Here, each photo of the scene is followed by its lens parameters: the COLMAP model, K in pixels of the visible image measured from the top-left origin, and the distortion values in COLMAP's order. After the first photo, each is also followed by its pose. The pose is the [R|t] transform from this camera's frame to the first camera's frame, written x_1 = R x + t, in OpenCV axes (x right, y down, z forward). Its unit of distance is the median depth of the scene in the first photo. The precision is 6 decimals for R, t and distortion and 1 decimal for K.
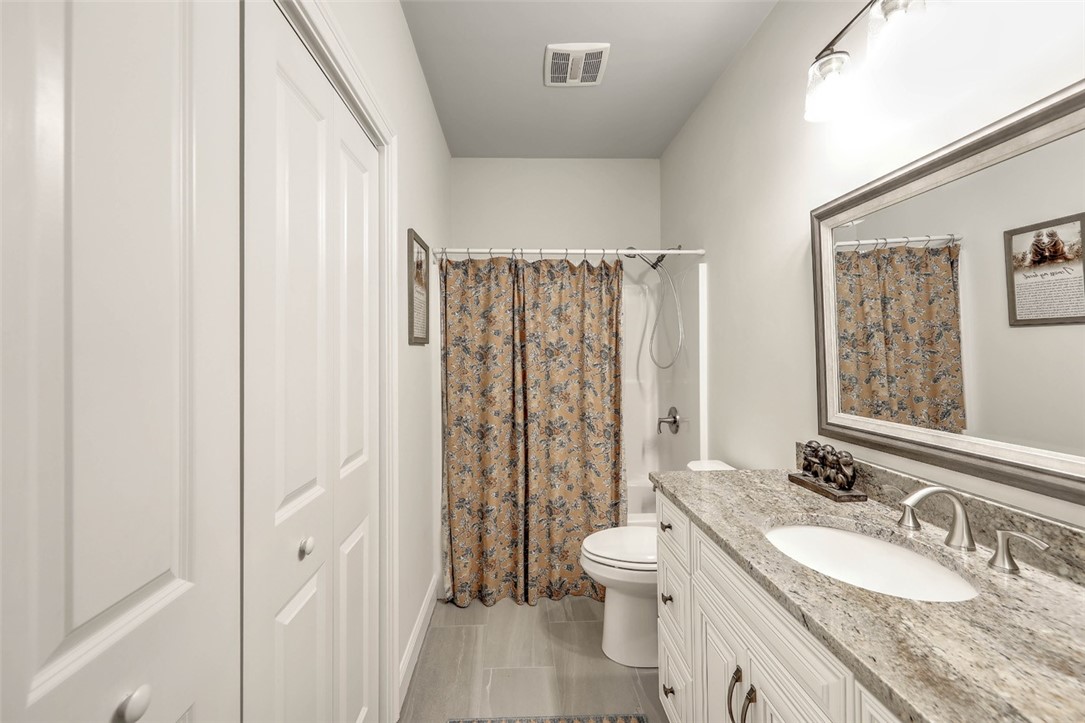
lens RADIAL K [[418.2, 0, 546.0], [0, 418.2, 367.7], [0, 0, 1]] dist [-0.000773, 0.000055]
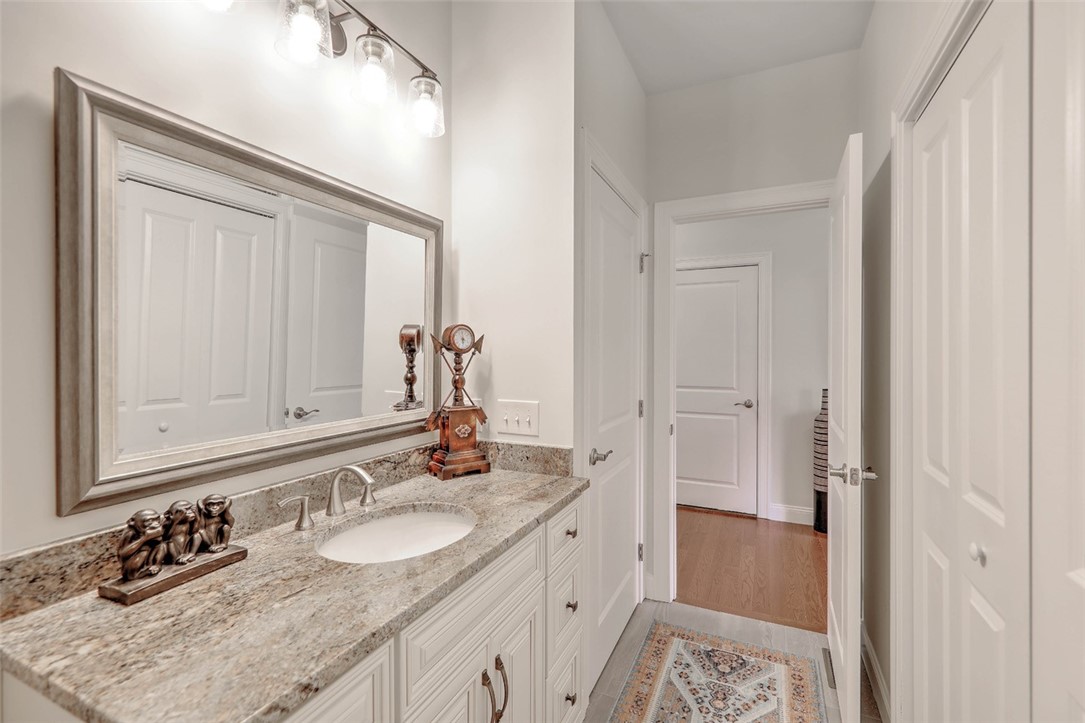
lens RADIAL K [[490.8, 0, 540.6], [0, 490.8, 351.2], [0, 0, 1]] dist [0.000302, -0.000025]
pose [[-0.870228, 0.008638, 0.492574, -0.213668], [0.025804, 0.999273, 0.028063, -0.061229], [-0.491973, 0.037131, -0.869818, 1.815274]]
